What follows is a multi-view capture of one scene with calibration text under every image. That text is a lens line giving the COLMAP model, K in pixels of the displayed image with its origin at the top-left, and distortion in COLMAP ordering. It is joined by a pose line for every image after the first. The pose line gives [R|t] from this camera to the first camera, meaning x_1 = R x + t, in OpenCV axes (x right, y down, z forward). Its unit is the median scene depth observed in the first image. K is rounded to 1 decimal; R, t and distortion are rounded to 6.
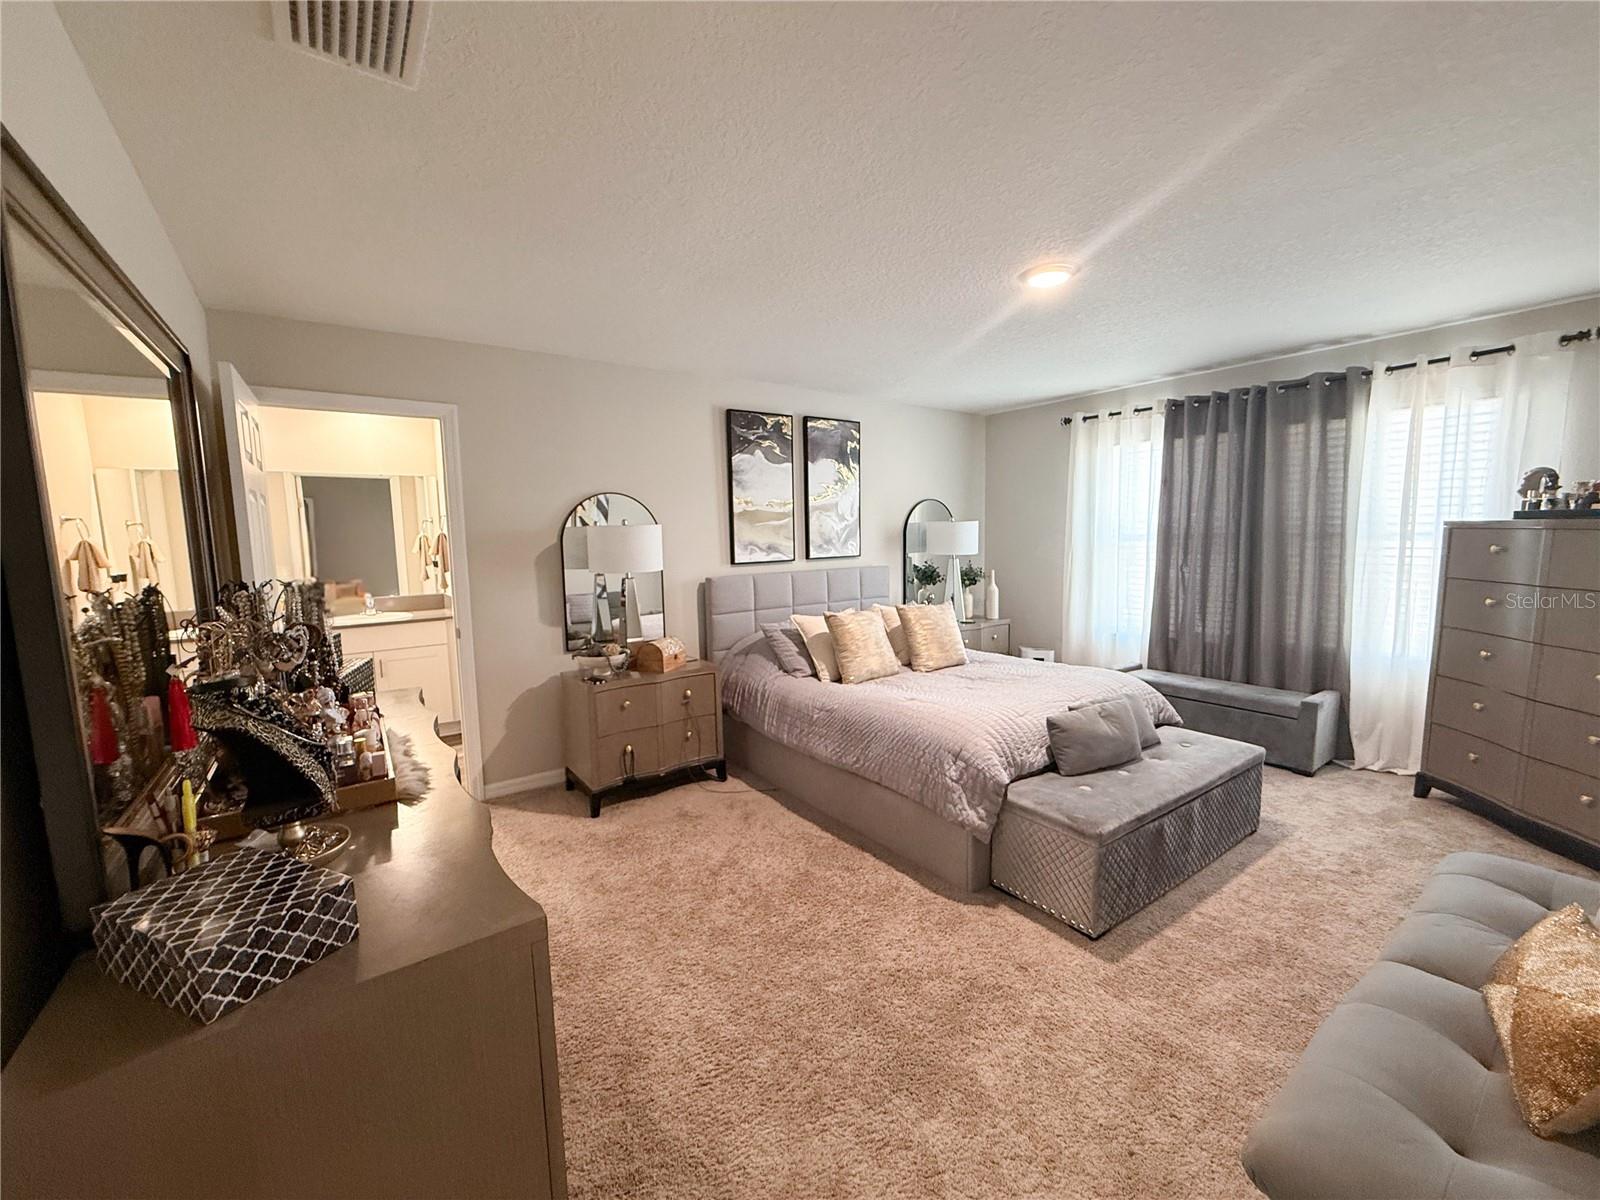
lens RADIAL K [[641.9, 0, 806.1], [0, 641.9, 596.3], [0, 0, 1]] dist [-0.000430, -0.000621]
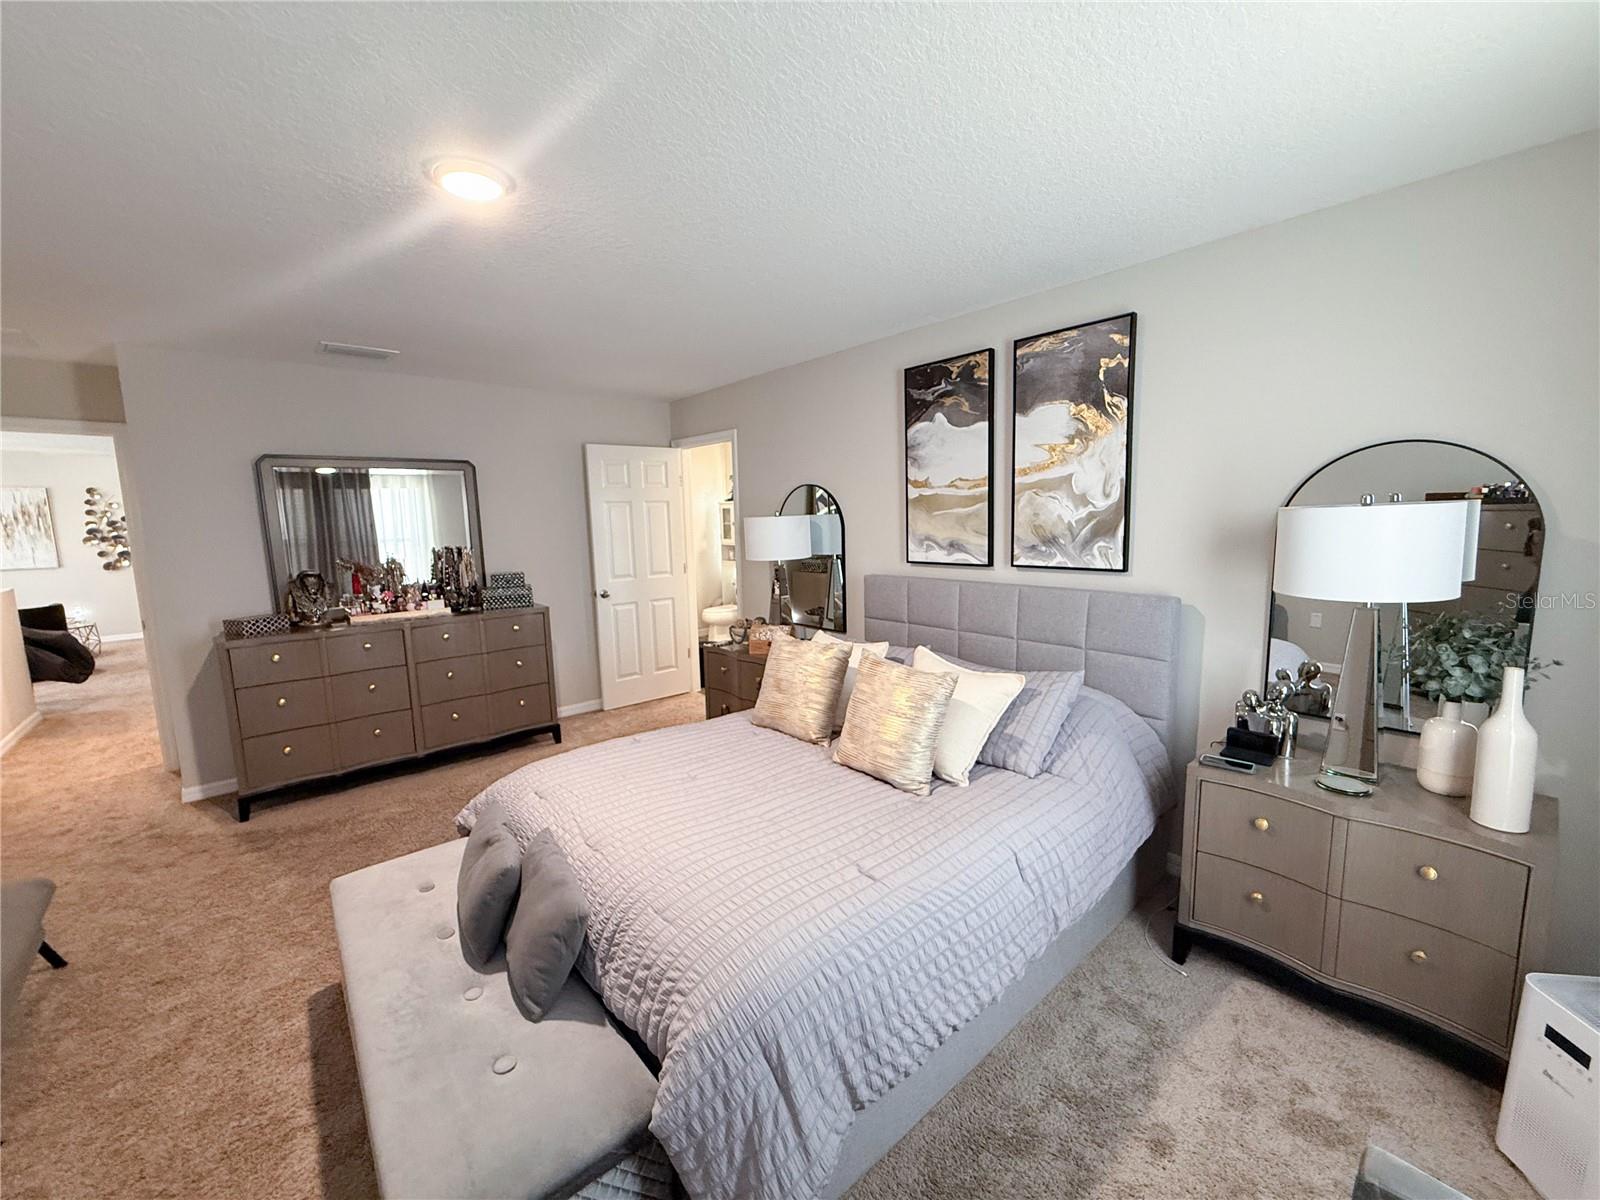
lens RADIAL K [[641.9, 0, 797.1], [0, 641.9, 600.1], [0, 0, 1]] dist [-0.000430, -0.000621]
pose [[0.085917, 0.148652, -0.985150, 0.649579], [-0.078532, 0.986740, 0.142043, -0.102379], [0.993202, 0.065162, 0.096452, 0.748799]]
